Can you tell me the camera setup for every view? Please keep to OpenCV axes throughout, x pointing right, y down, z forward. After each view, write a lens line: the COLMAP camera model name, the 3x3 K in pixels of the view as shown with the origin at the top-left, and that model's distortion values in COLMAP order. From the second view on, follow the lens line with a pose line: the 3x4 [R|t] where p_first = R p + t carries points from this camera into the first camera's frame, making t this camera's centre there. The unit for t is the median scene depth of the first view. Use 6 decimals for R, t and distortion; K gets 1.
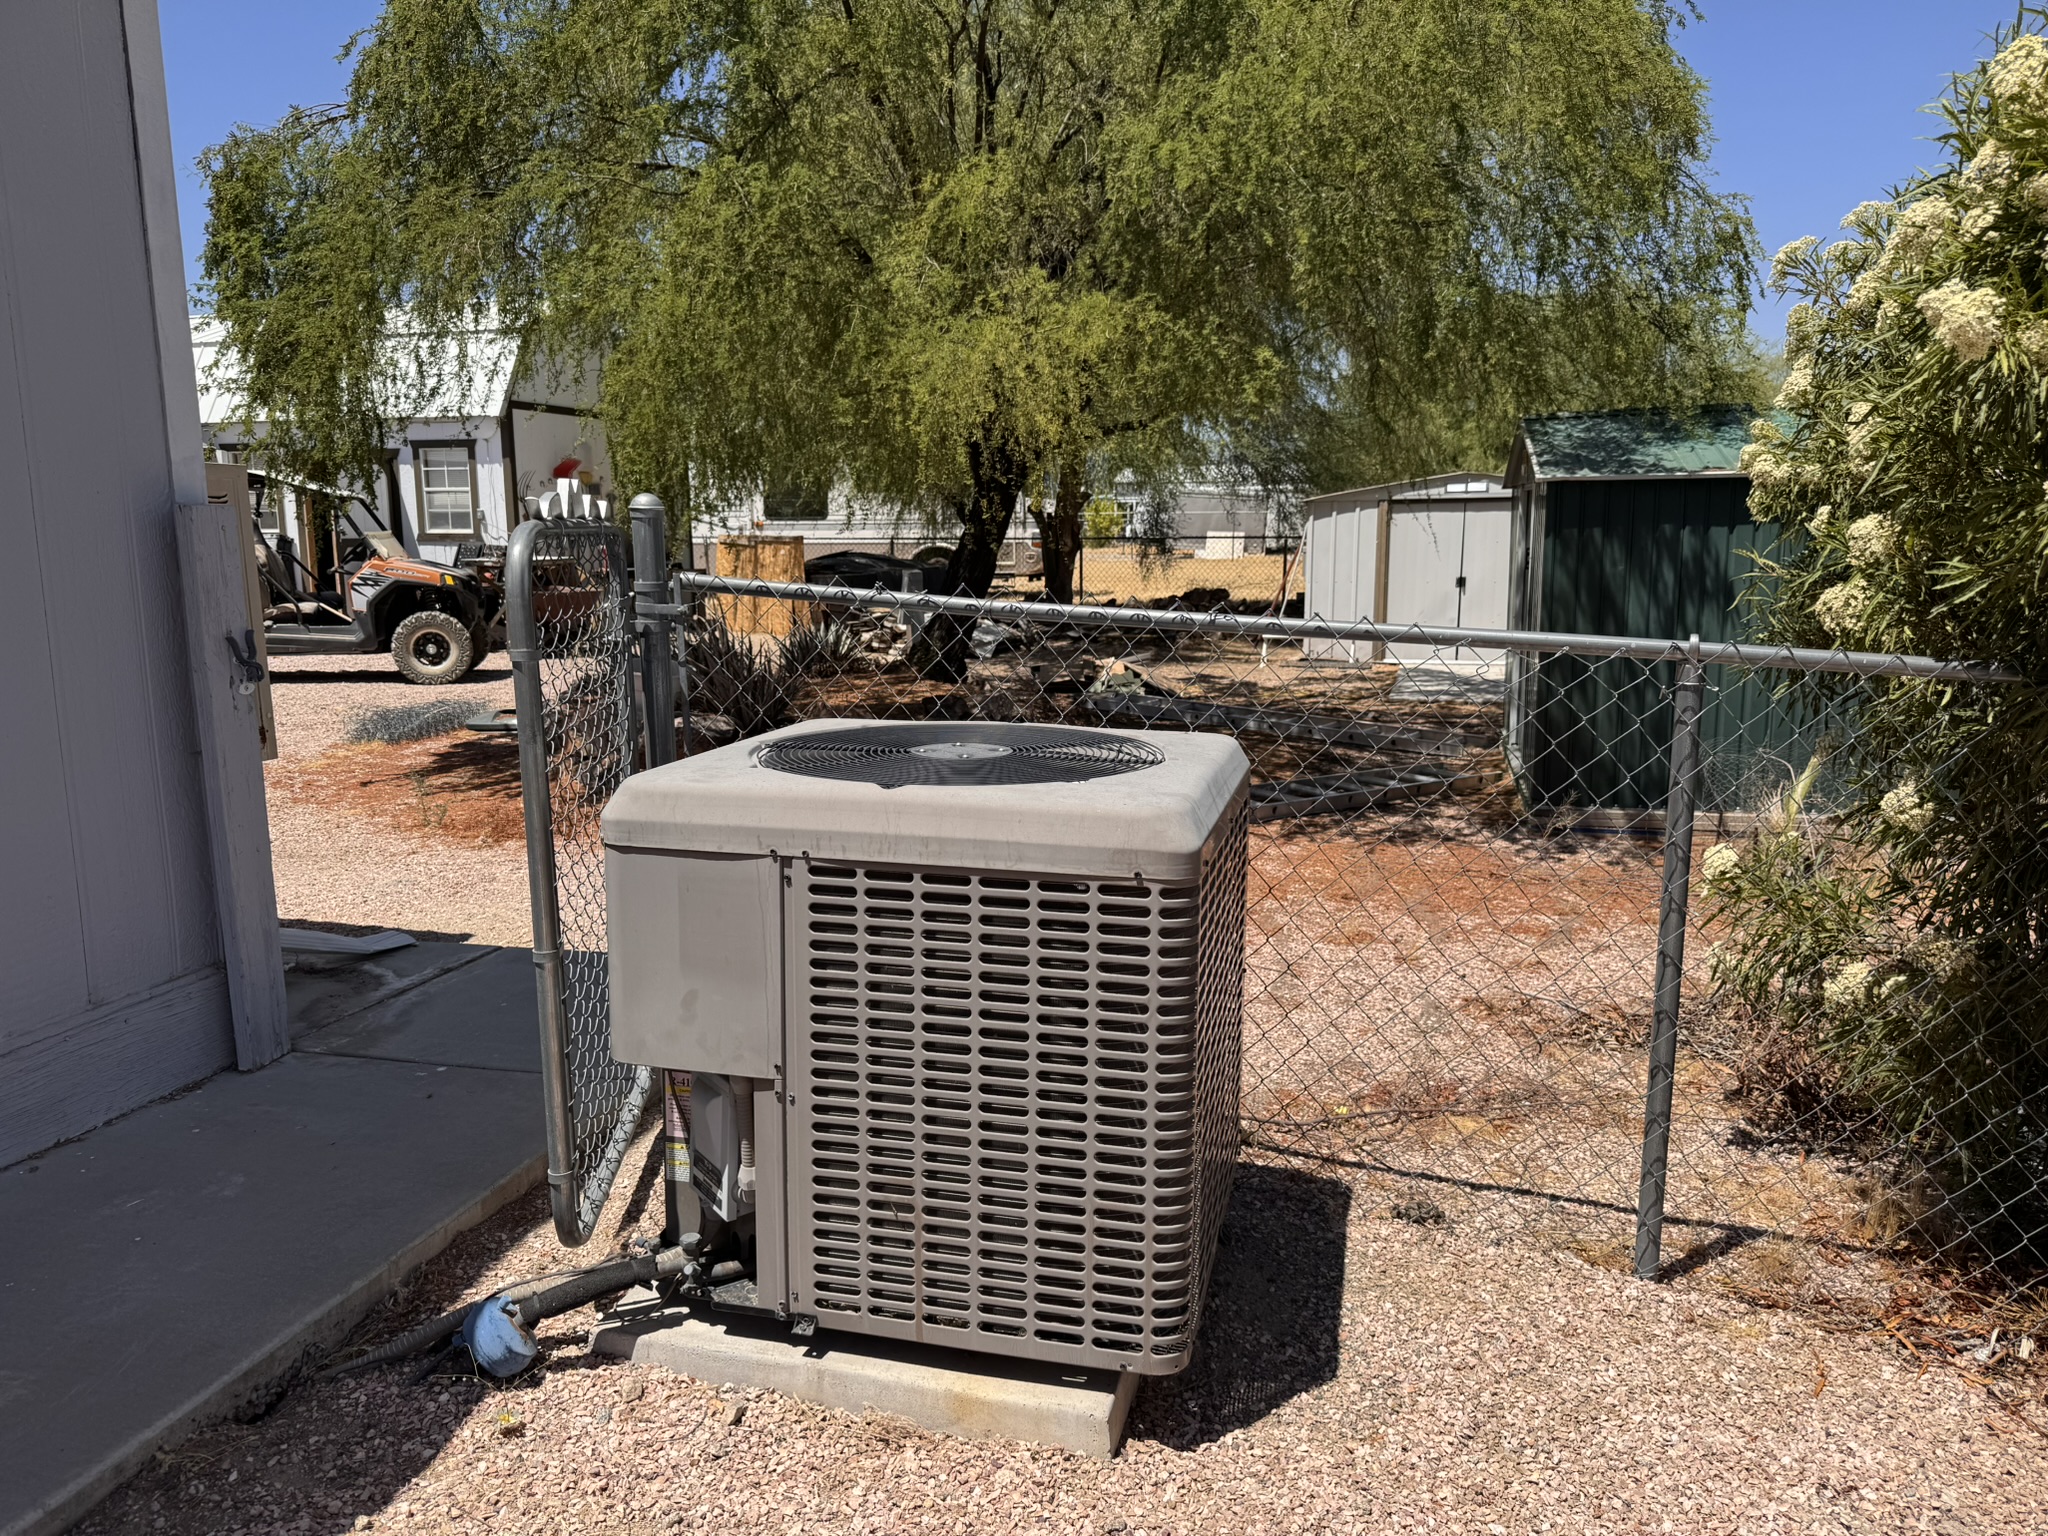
lens RADIAL K [[1452.0, 0, 1031.3], [0, 1452.0, 767.4], [0, 0, 1]] dist [0.067487, -0.067881]
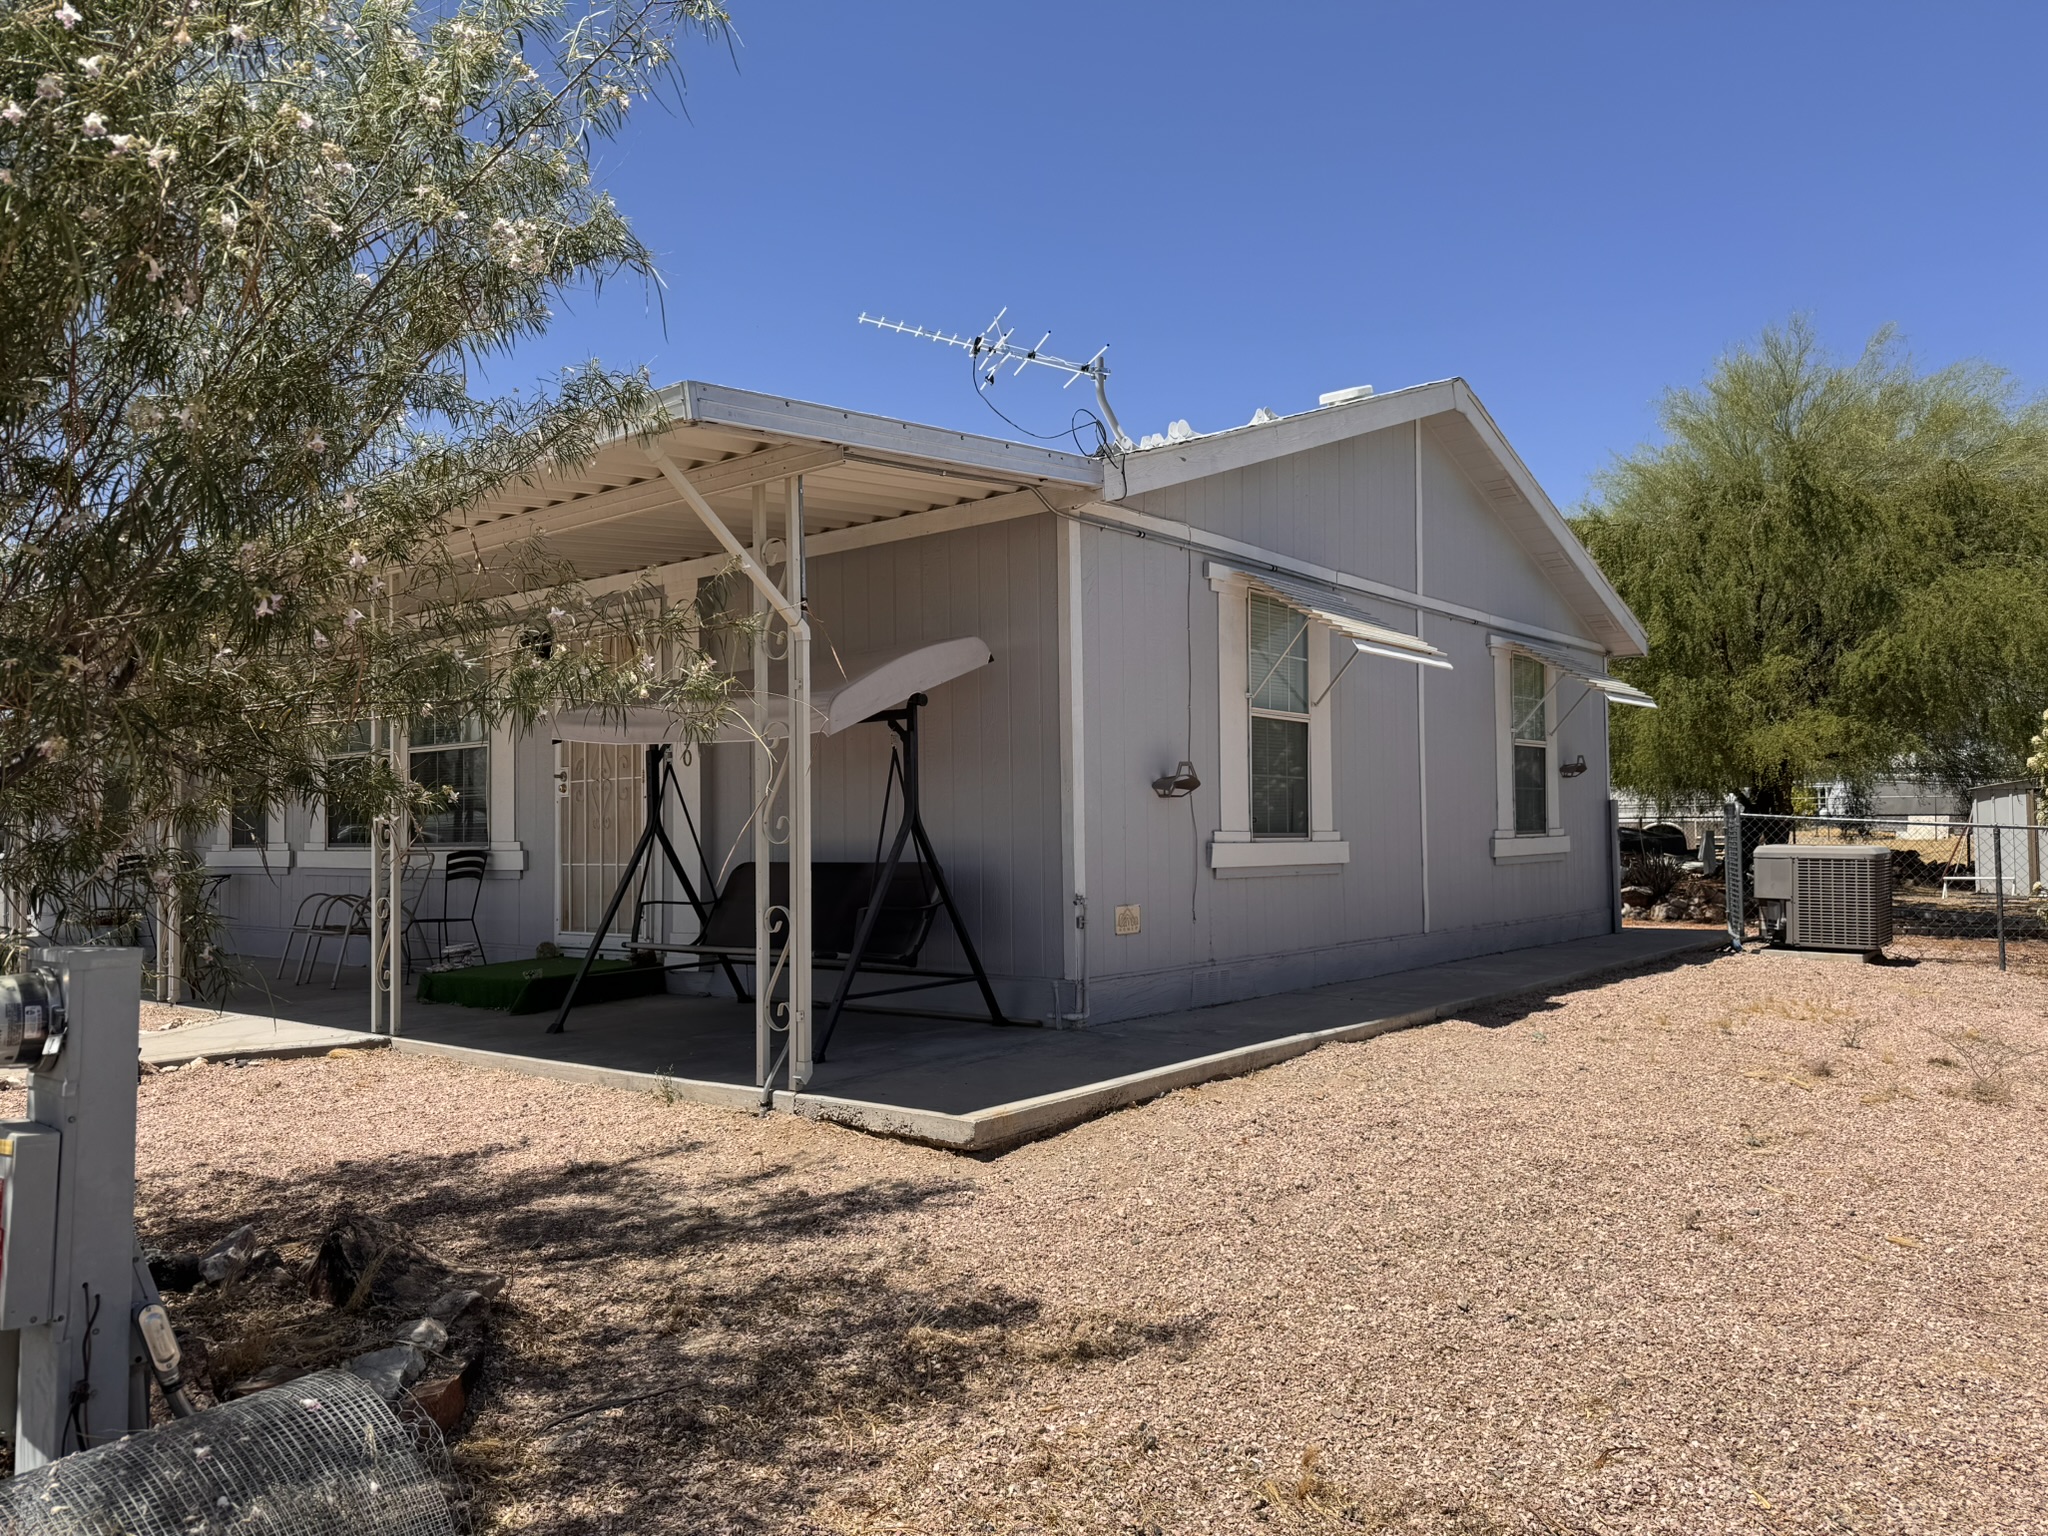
lens RADIAL K [[1452.0, 0, 1025.0], [0, 1452.0, 786.6], [0, 0, 1]] dist [0.067487, -0.067881]
pose [[0.910610, -0.013816, -0.413035, -0.163586], [-0.061973, 0.983574, -0.169532, 0.294733], [0.408593, 0.179975, 0.894797, -1.687497]]
